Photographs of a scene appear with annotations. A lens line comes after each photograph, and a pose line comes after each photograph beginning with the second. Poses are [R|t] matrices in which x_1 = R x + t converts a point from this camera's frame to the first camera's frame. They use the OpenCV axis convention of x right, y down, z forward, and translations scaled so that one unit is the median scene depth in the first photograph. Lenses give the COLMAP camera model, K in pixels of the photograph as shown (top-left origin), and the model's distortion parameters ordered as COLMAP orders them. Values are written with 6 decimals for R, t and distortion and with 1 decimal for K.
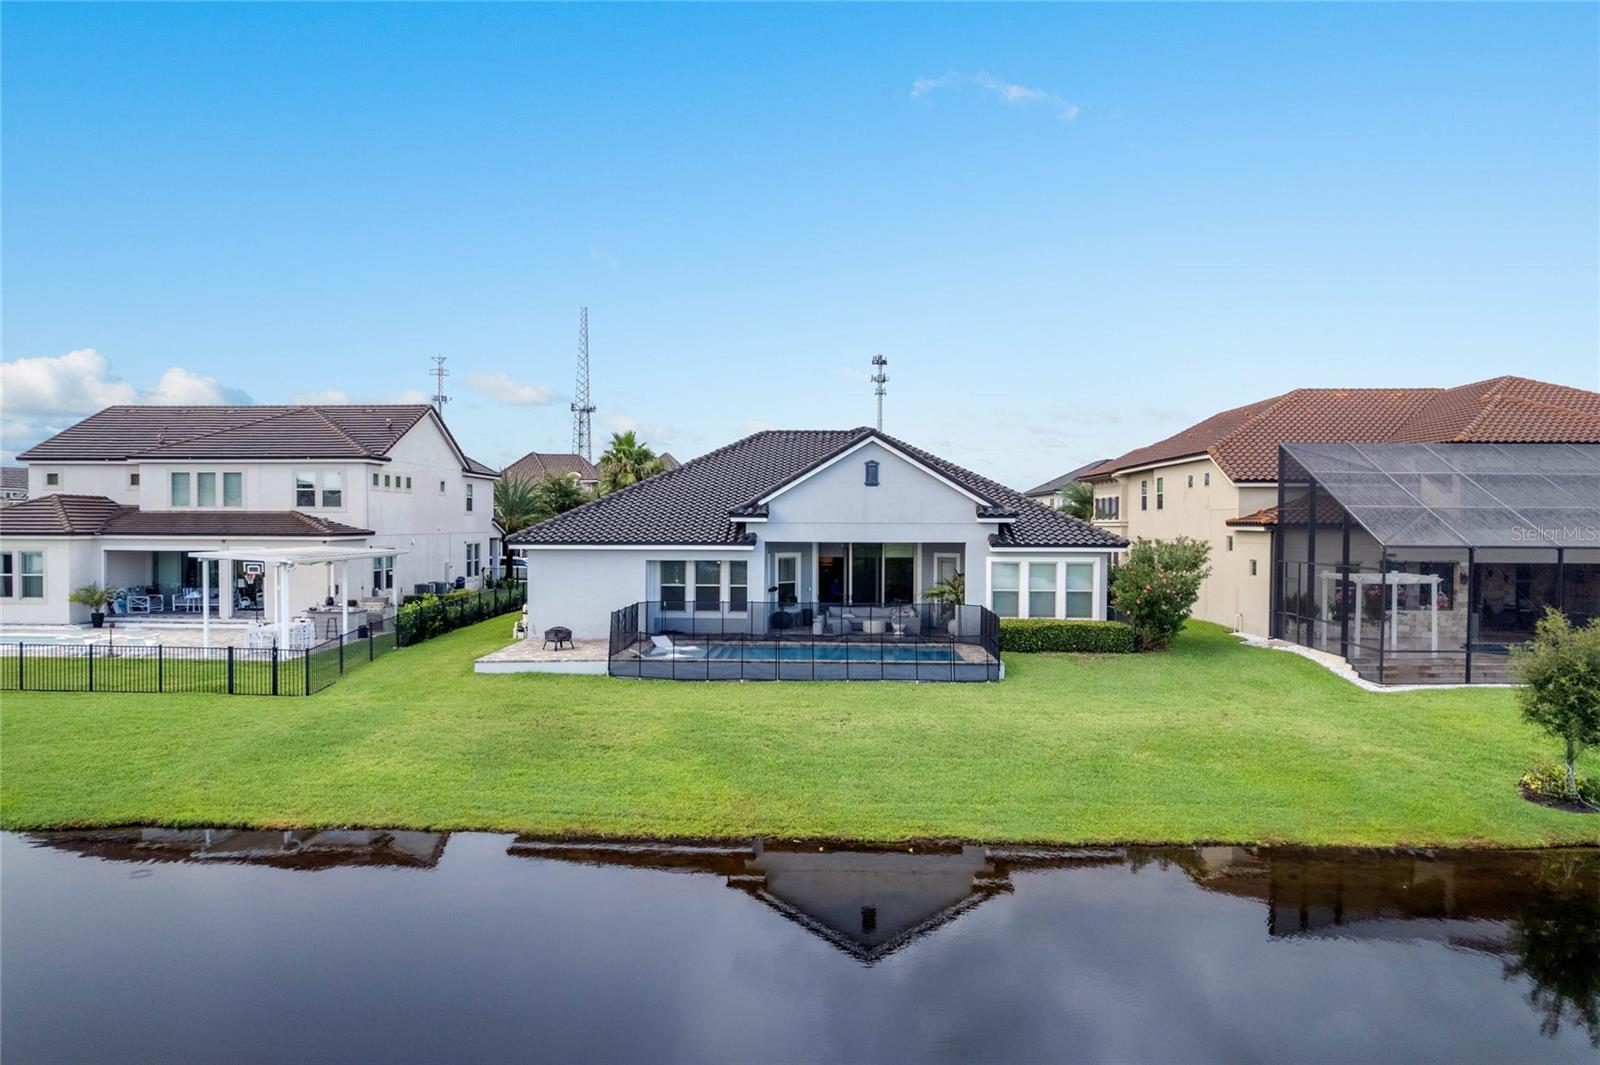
lens RADIAL K [[1020.3, 0, 800.0], [0, 1020.3, 532.5], [0, 0, 1]] dist [-0.077929, 0.064792]
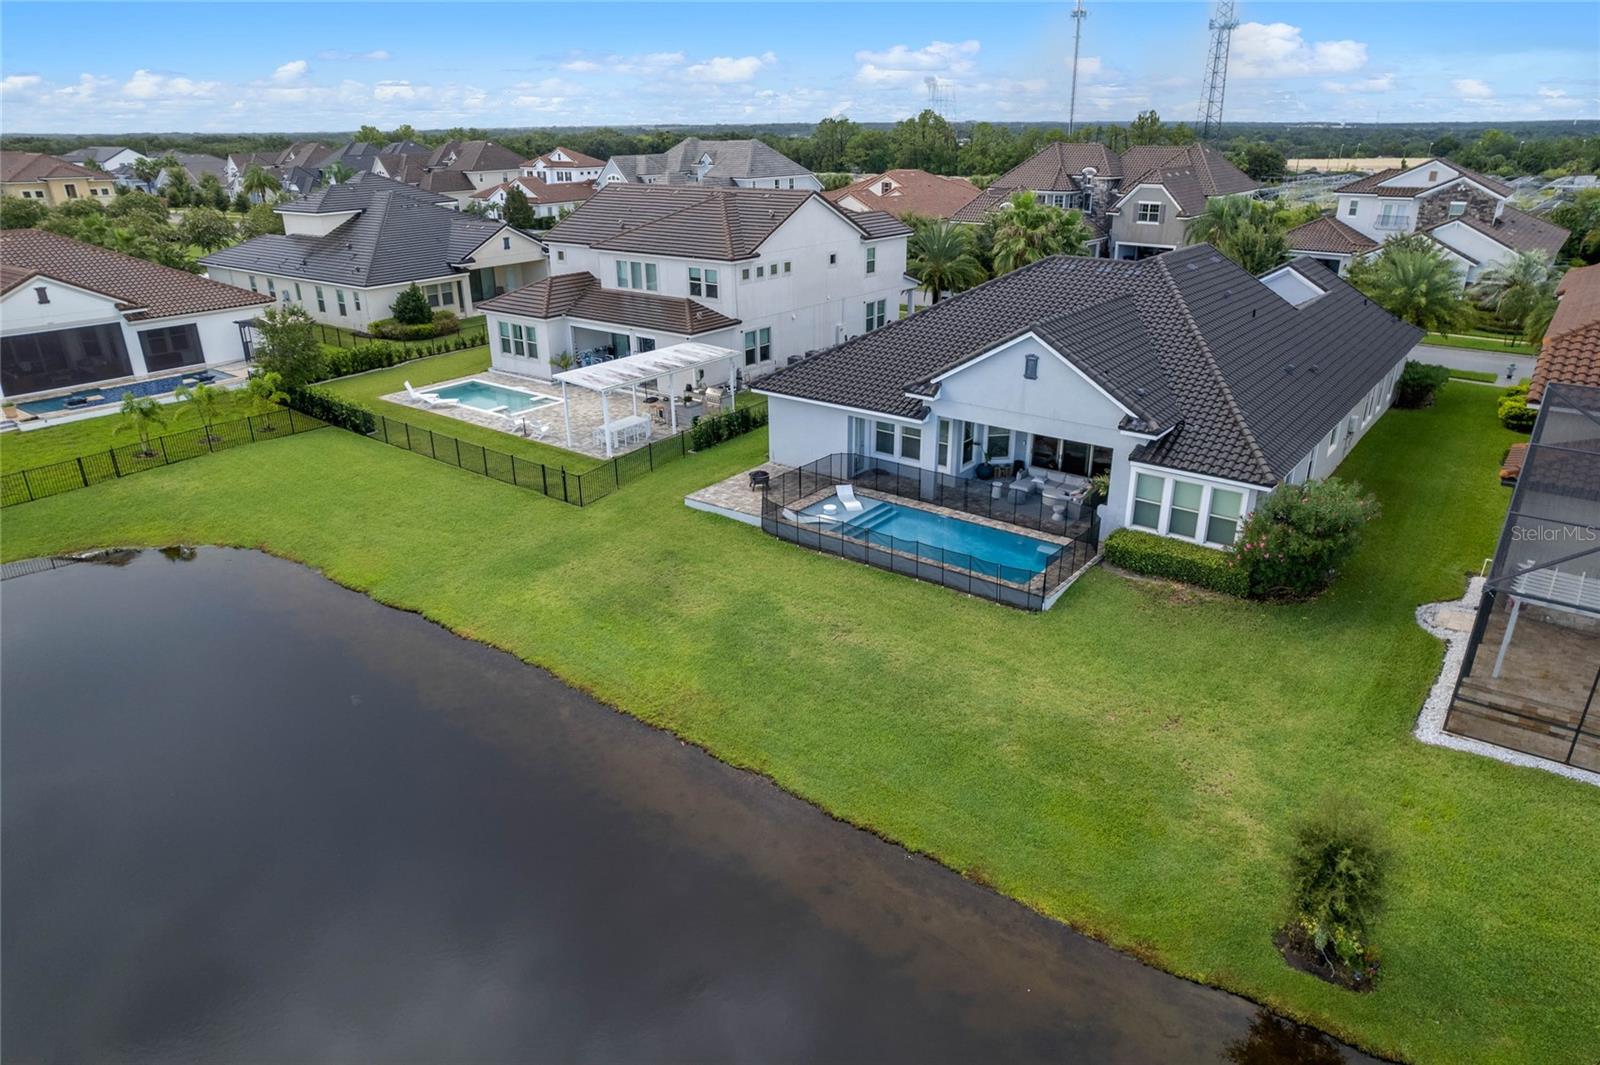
lens RADIAL K [[1020.3, 0, 800.0], [0, 1020.3, 532.5], [0, 0, 1]] dist [-0.077929, 0.064792]
pose [[0.807789, 0.211729, -0.550135, 0.442941], [0.006346, 0.930089, 0.367279, -0.258548], [0.589438, -0.300175, 0.749972, 0.052826]]
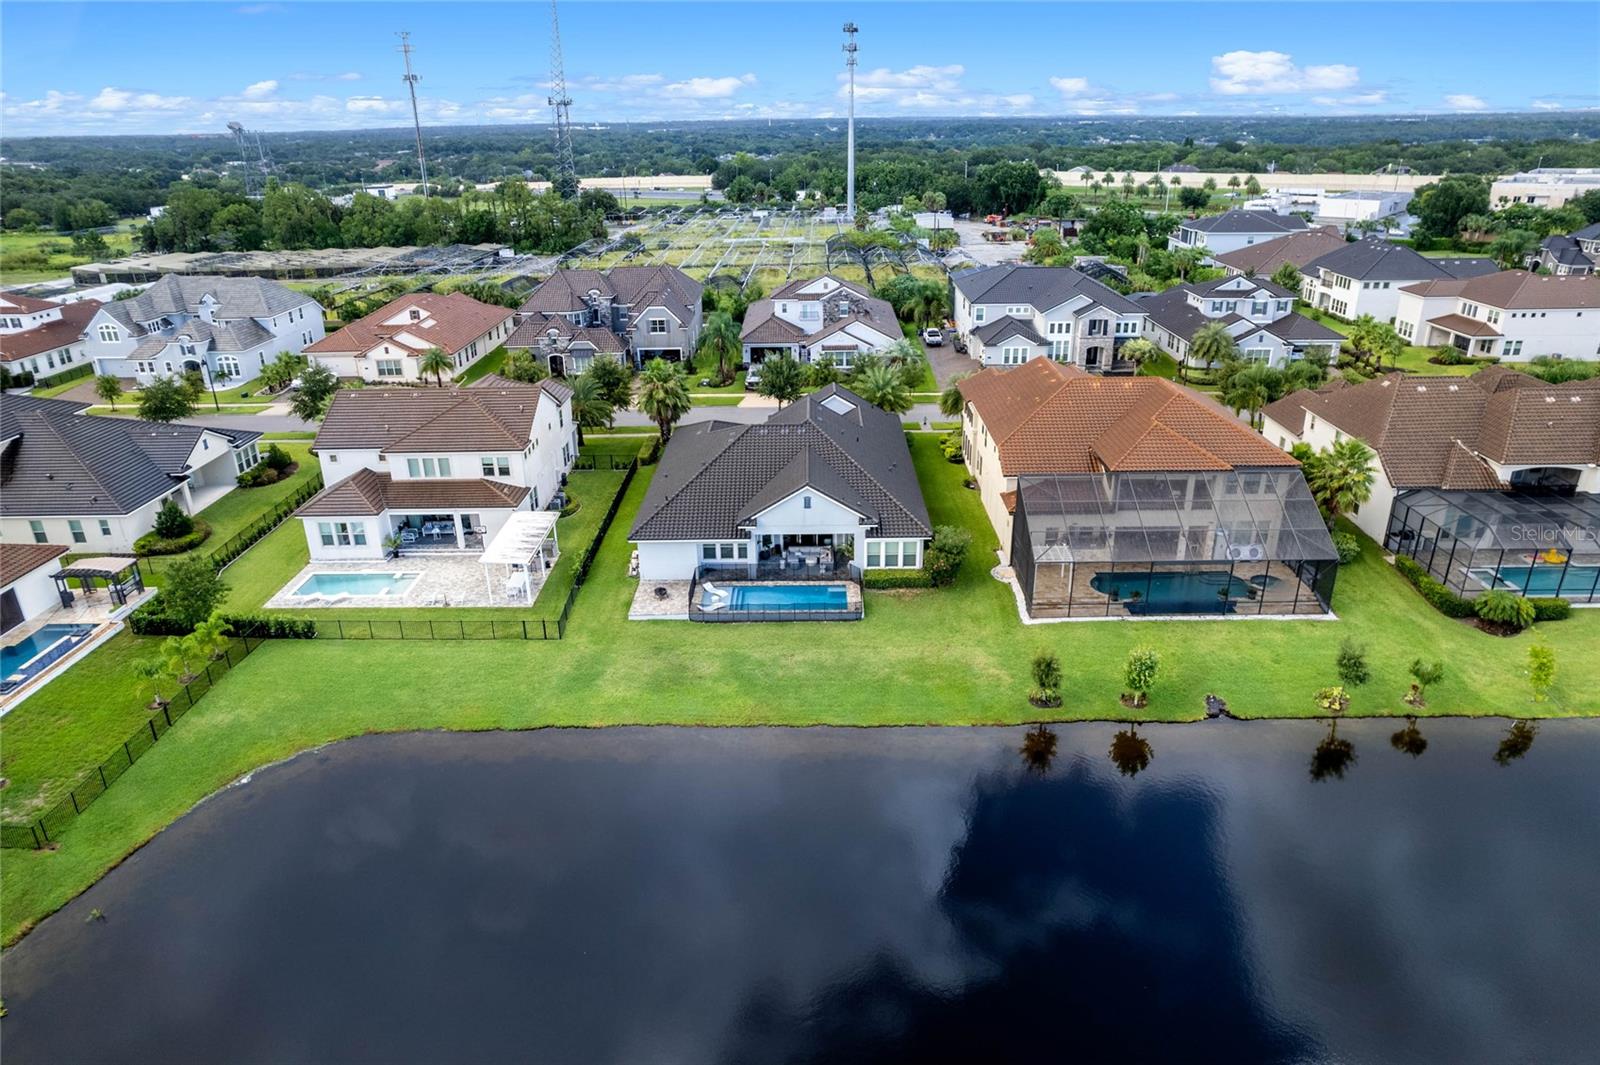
lens RADIAL K [[1020.3, 0, 800.0], [0, 1020.3, 532.5], [0, 0, 1]] dist [-0.077929, 0.064792]
pose [[0.999571, -0.026162, 0.013135, 0.026195], [0.019423, 0.928398, 0.371078, -0.696264], [-0.021902, -0.370664, 0.928509, -0.822921]]
